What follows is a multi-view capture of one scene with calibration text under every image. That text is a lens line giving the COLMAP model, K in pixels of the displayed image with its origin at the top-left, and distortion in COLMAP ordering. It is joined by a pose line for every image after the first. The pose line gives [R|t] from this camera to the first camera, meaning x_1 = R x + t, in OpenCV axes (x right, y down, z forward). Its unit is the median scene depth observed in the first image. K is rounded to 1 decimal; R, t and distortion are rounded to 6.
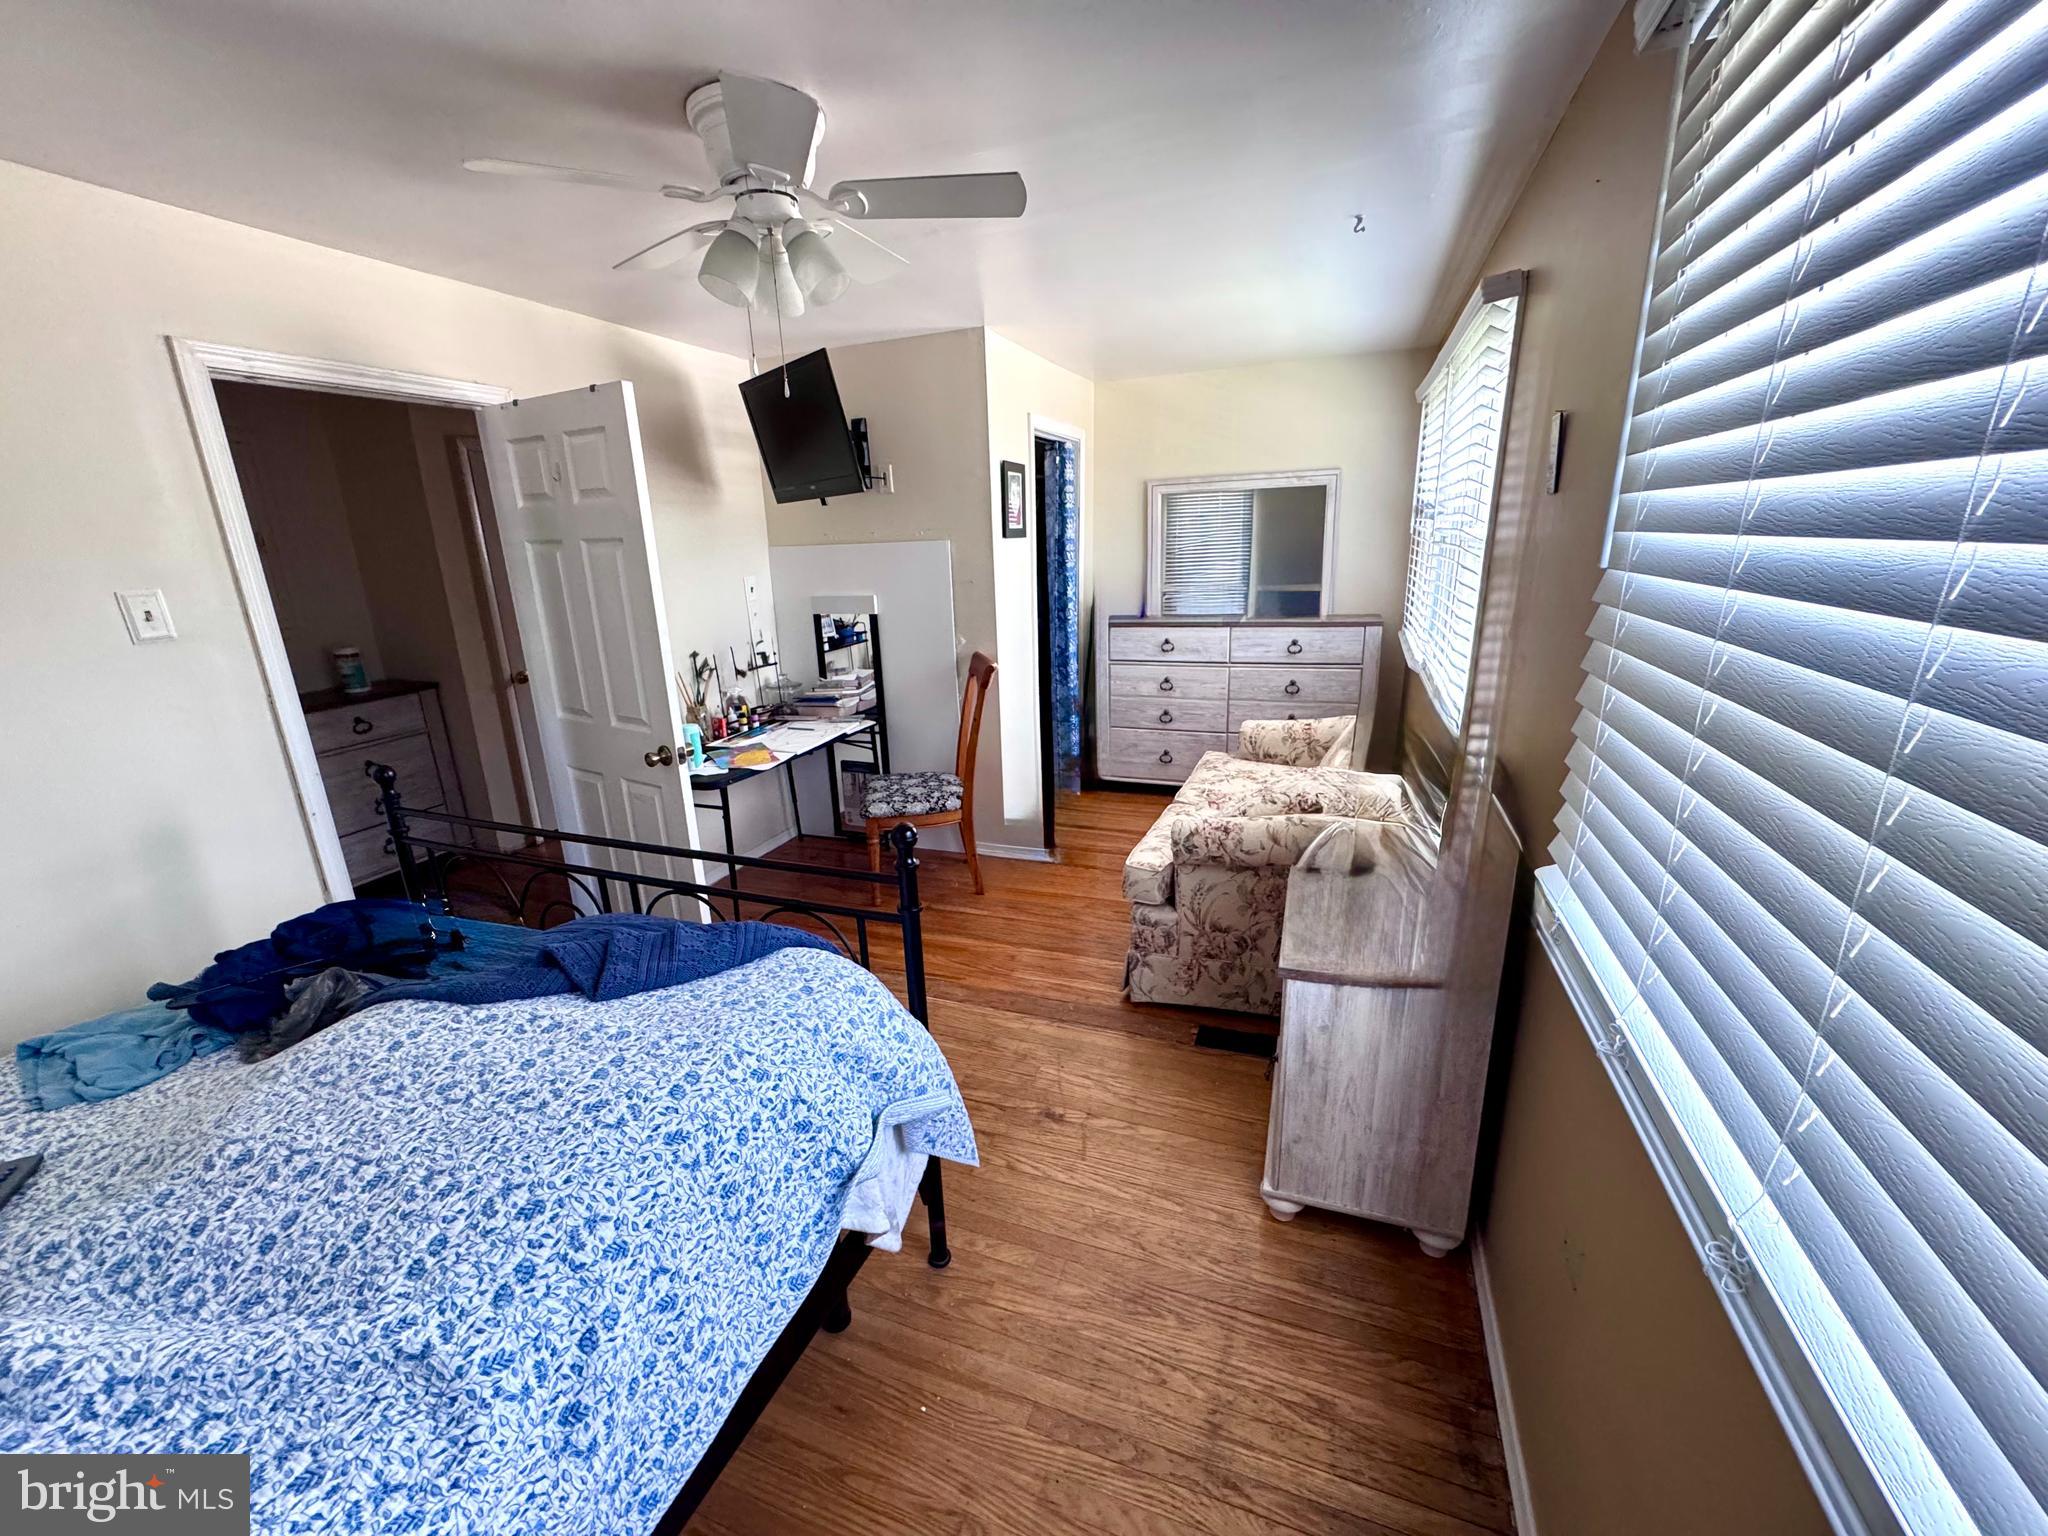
lens RADIAL K [[825.5, 0, 1027.5], [0, 825.5, 766.9], [0, 0, 1]] dist [-0.001304, -0.000248]
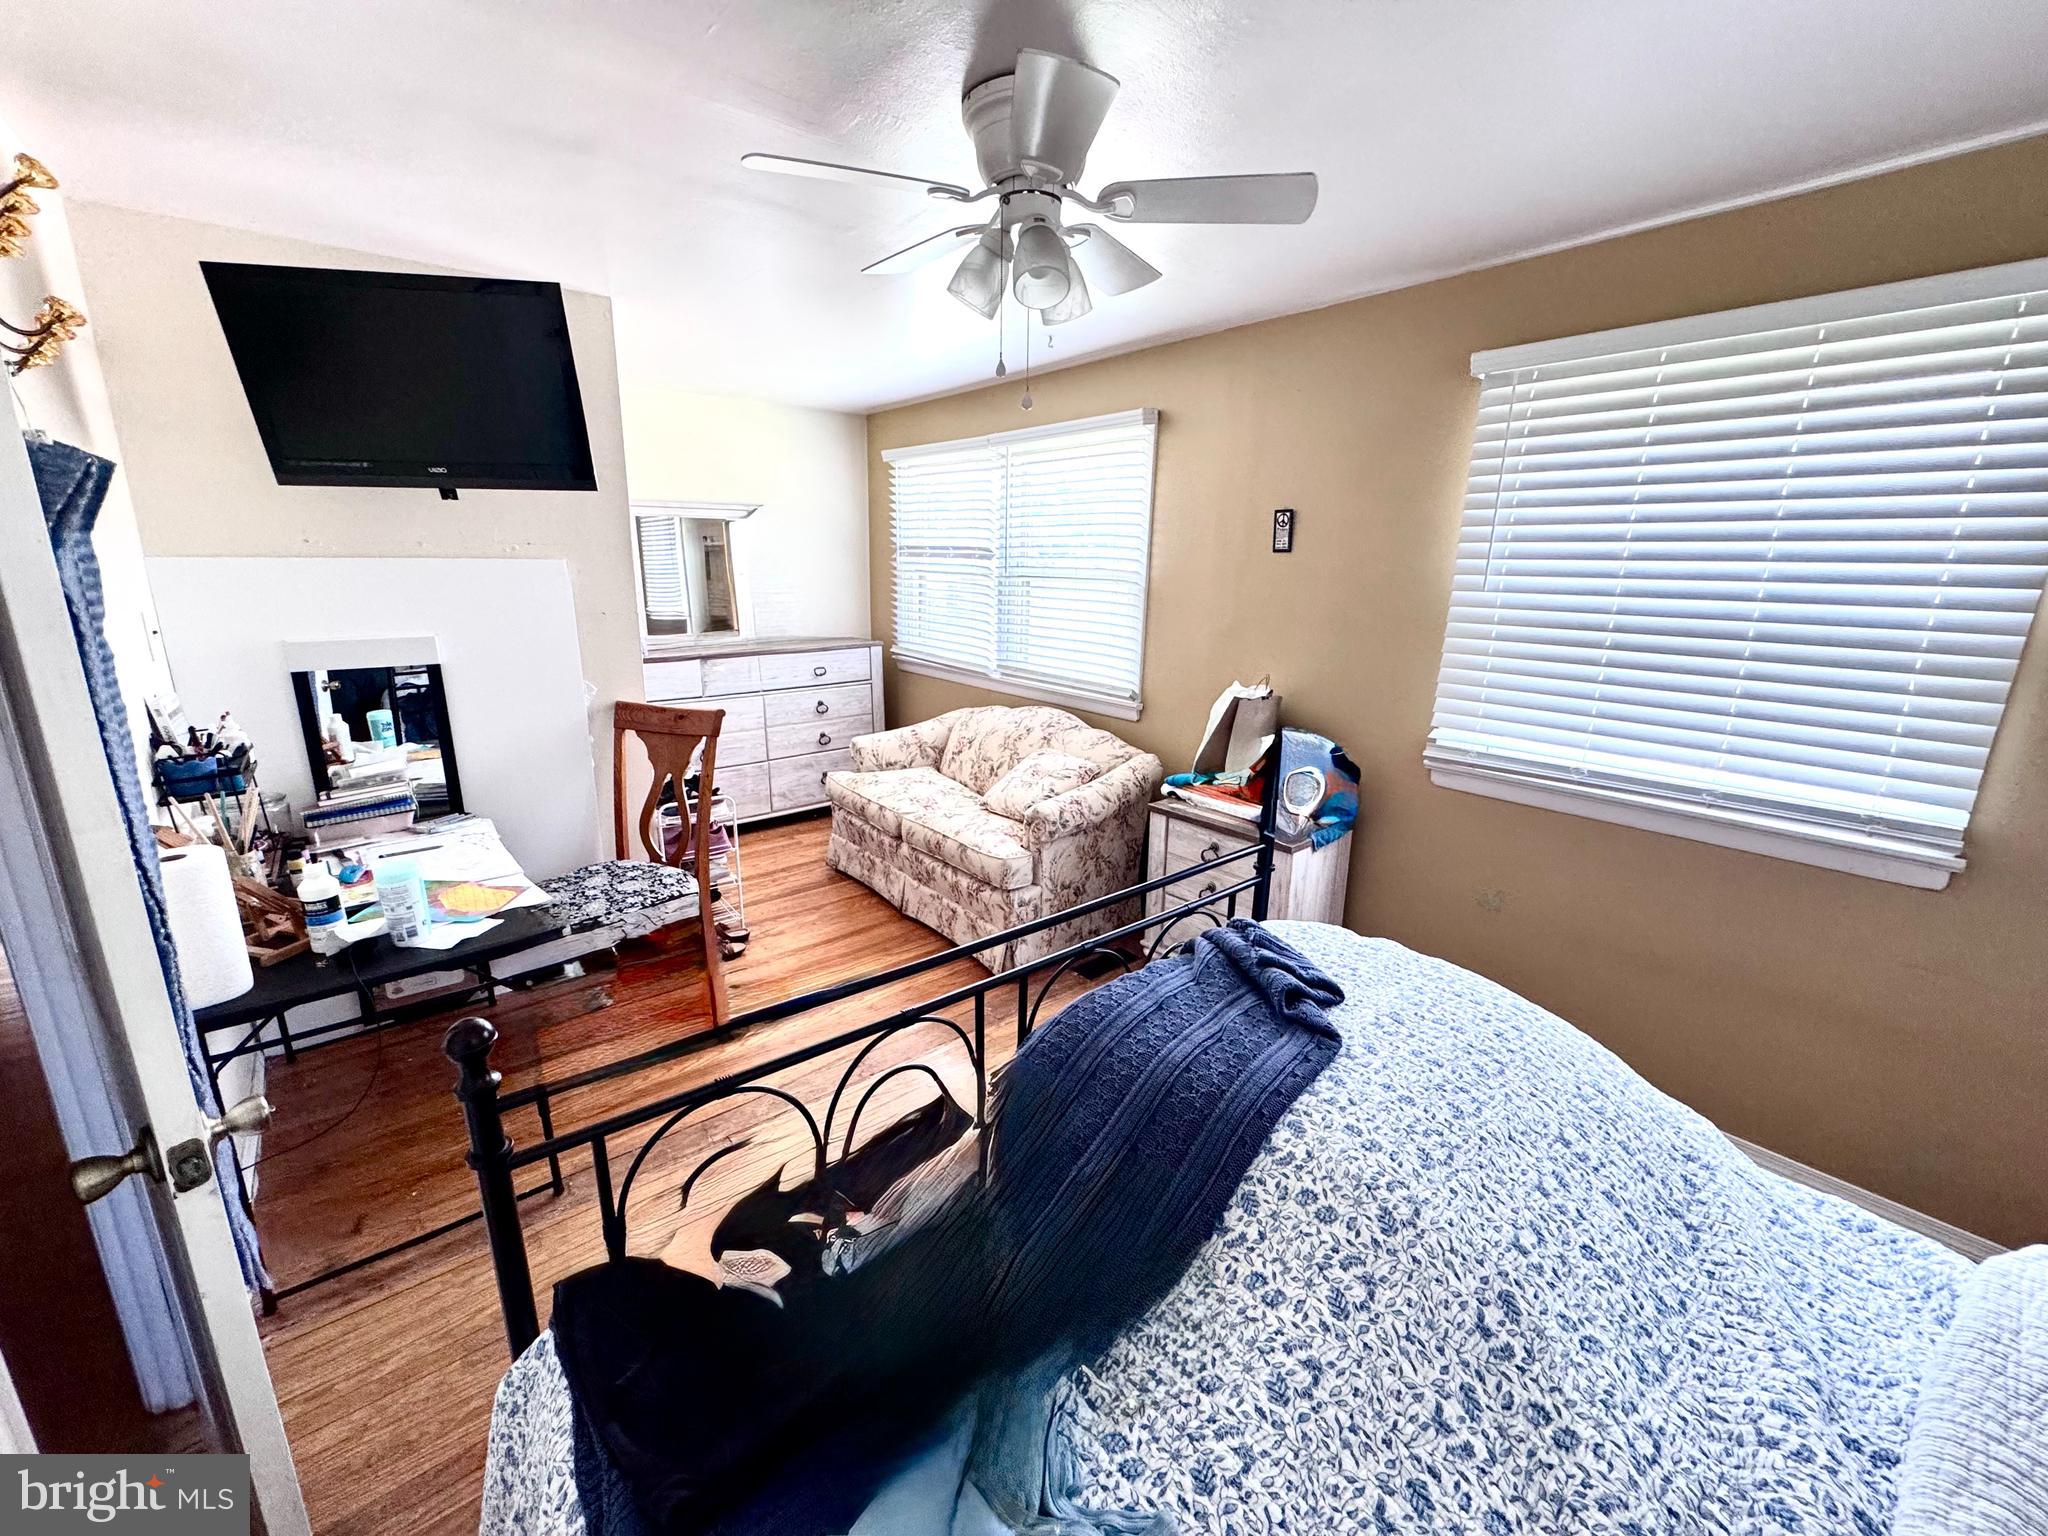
lens RADIAL K [[825.5, 0, 1027.5], [0, 825.5, 766.9], [0, 0, 1]] dist [-0.001304, -0.000248]
pose [[0.462135, -0.205653, 0.862634, -1.123610], [0.238111, 0.965795, 0.102685, -0.157740], [-0.854245, 0.157948, 0.495296, 0.604273]]
